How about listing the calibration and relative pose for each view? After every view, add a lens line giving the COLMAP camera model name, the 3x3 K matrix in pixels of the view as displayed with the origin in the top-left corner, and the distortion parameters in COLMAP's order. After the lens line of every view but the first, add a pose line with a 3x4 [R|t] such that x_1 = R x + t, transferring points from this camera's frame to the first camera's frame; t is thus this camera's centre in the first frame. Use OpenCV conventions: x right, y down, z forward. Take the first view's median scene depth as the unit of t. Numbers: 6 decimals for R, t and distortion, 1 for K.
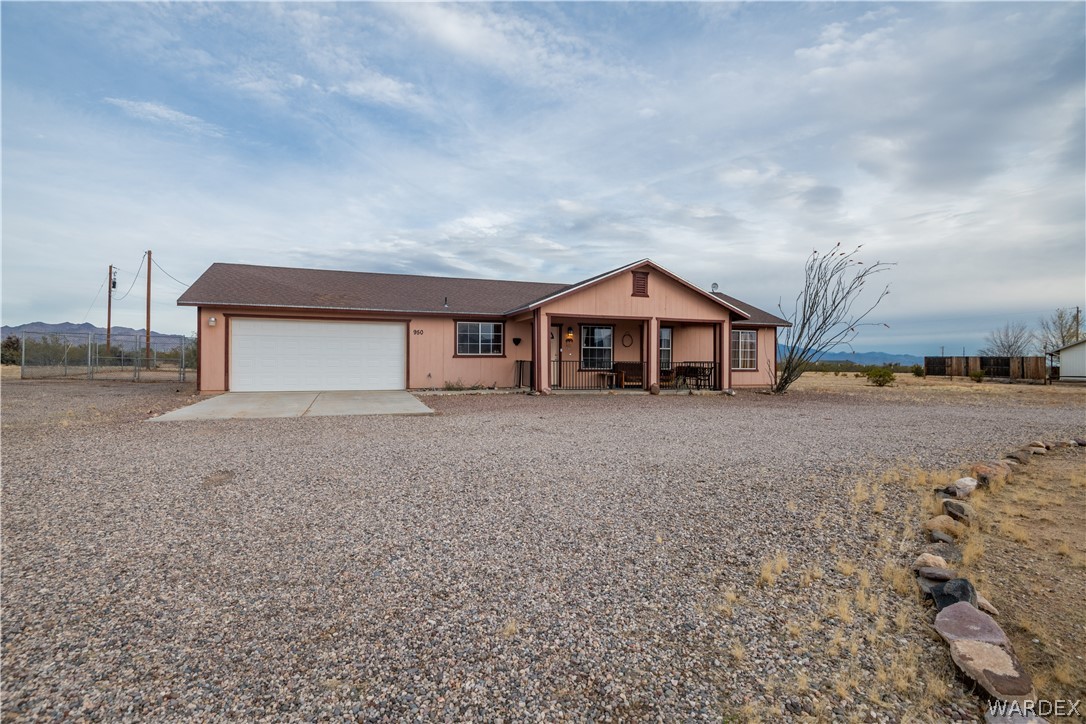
lens RADIAL K [[501.8, 0, 540.2], [0, 501.8, 362.1], [0, 0, 1]] dist [-0.001468, -0.001637]
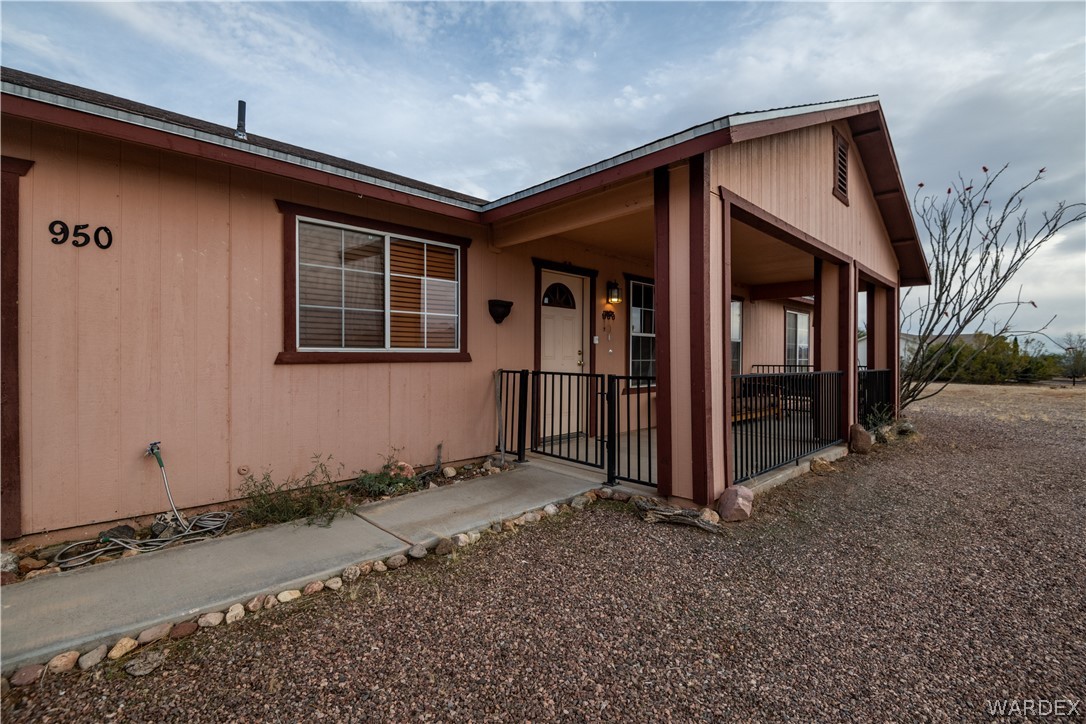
lens RADIAL K [[501.8, 0, 549.2], [0, 501.8, 358.8], [0, 0, 1]] dist [-0.001468, -0.001637]
pose [[0.913967, -0.001140, 0.405787, -0.149795], [-0.000500, 0.999992, 0.003935, -0.011949], [-0.405789, -0.003799, 0.913959, 0.718729]]
